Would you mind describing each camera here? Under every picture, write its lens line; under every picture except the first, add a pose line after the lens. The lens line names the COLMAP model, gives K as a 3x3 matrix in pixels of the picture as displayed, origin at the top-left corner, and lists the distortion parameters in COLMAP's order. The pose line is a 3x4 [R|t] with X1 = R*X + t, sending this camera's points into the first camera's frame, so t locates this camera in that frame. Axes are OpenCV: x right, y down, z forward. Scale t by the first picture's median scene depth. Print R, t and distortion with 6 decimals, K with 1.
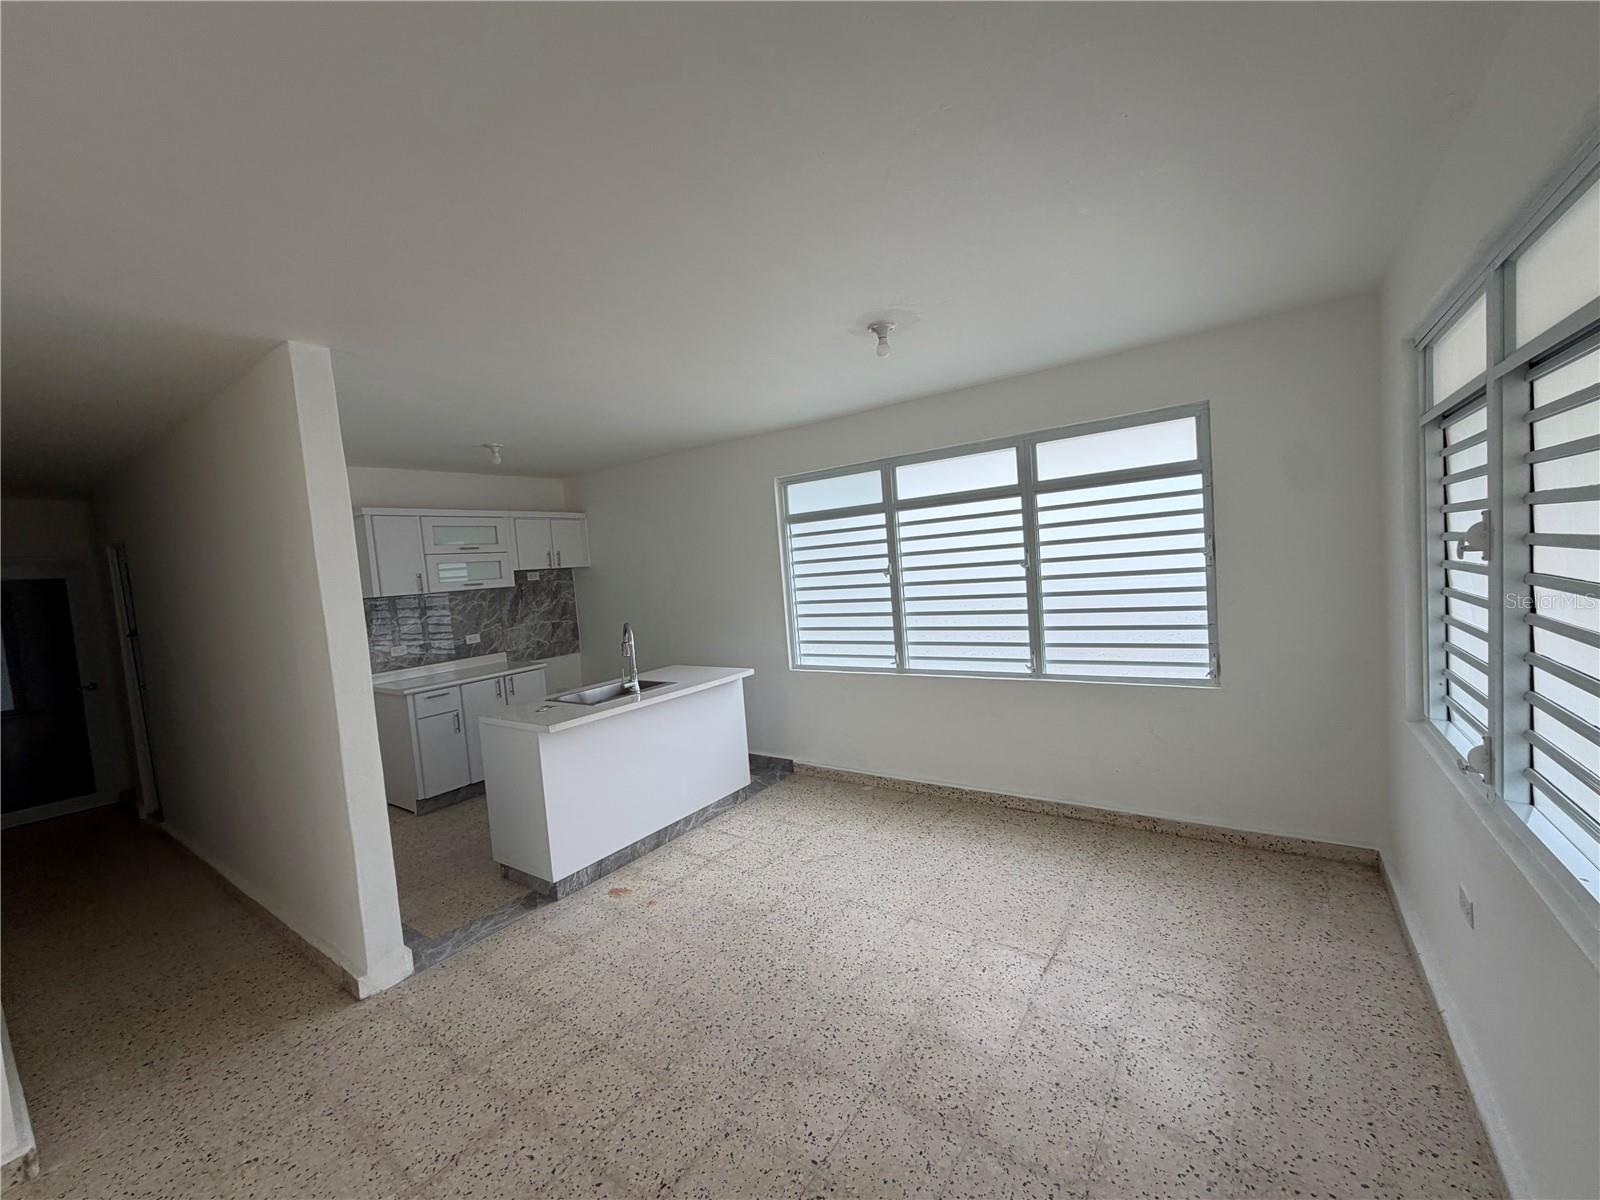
lens RADIAL K [[641.5, 0, 795.9], [0, 641.5, 602.1], [0, 0, 1]] dist [0.000732, 0.000153]
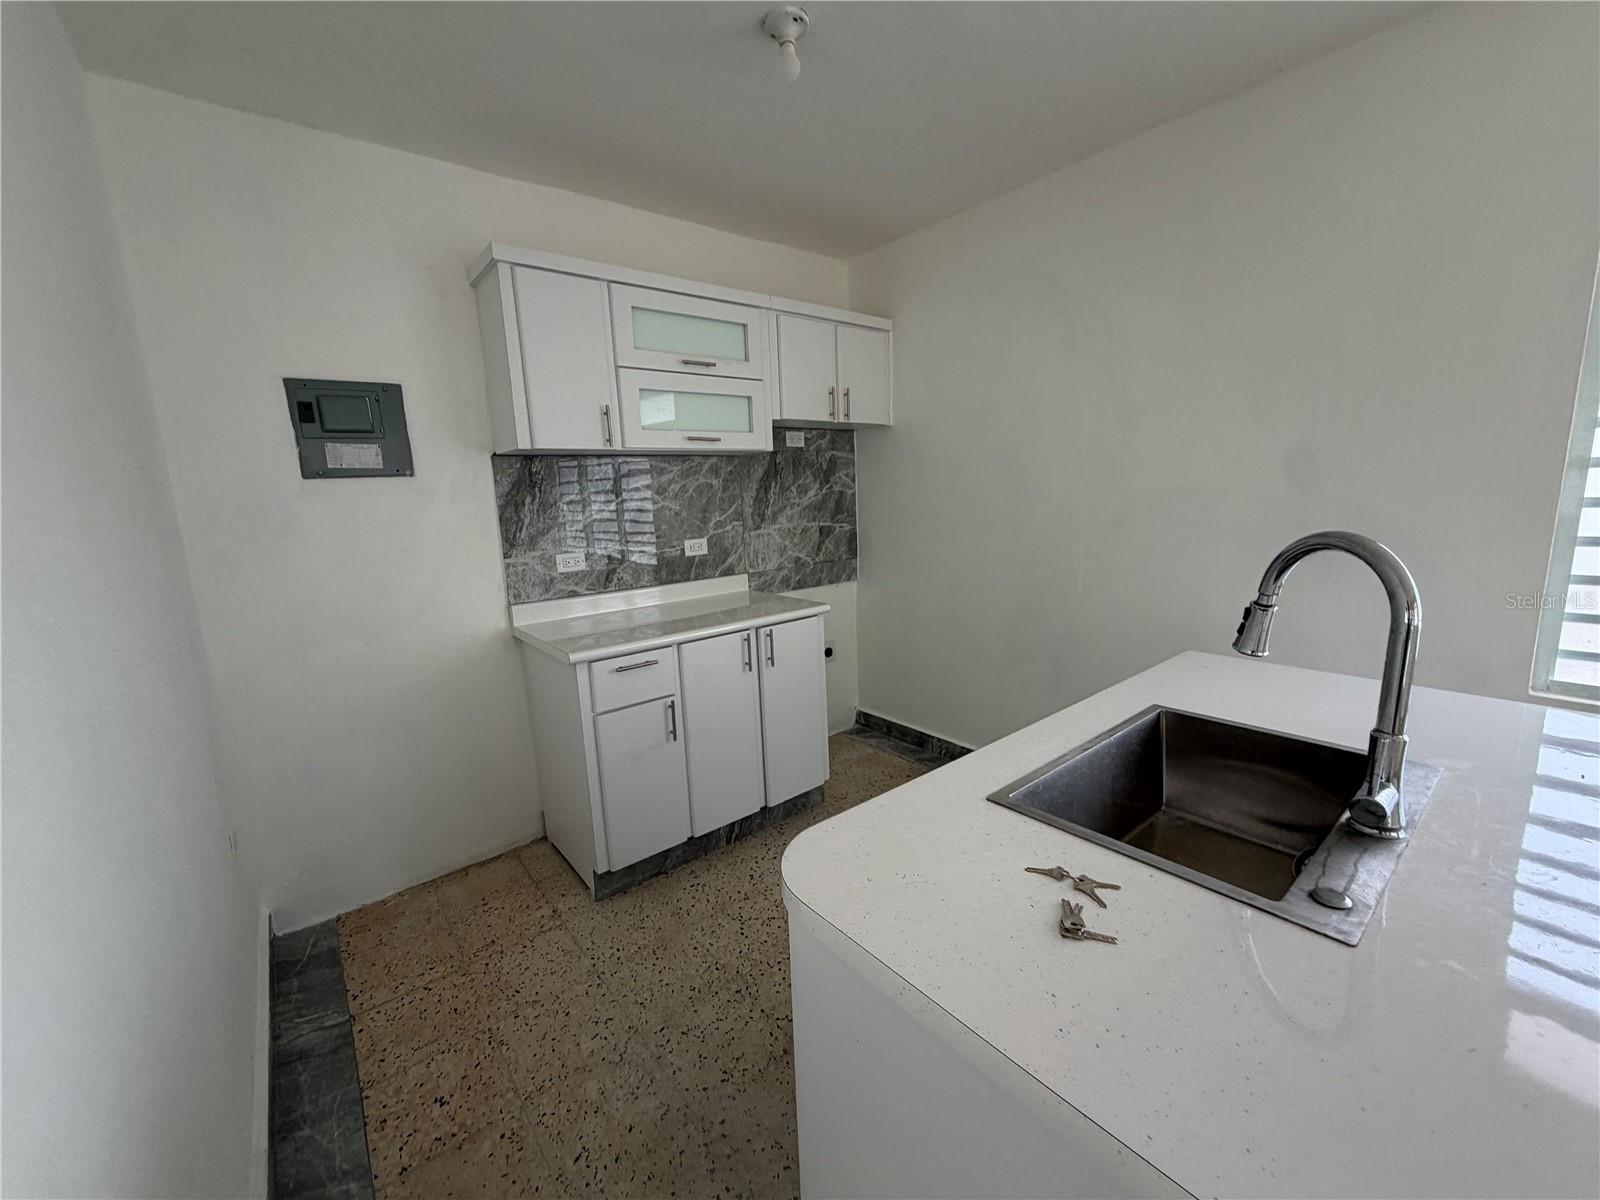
lens RADIAL K [[641.5, 0, 797.8], [0, 641.5, 602.2], [0, 0, 1]] dist [0.000732, 0.000153]
pose [[0.964318, 0.082899, -0.251433, -0.260344], [-0.049759, 0.989538, 0.135417, 0.023932], [0.260028, -0.118074, 0.958355, 0.462977]]
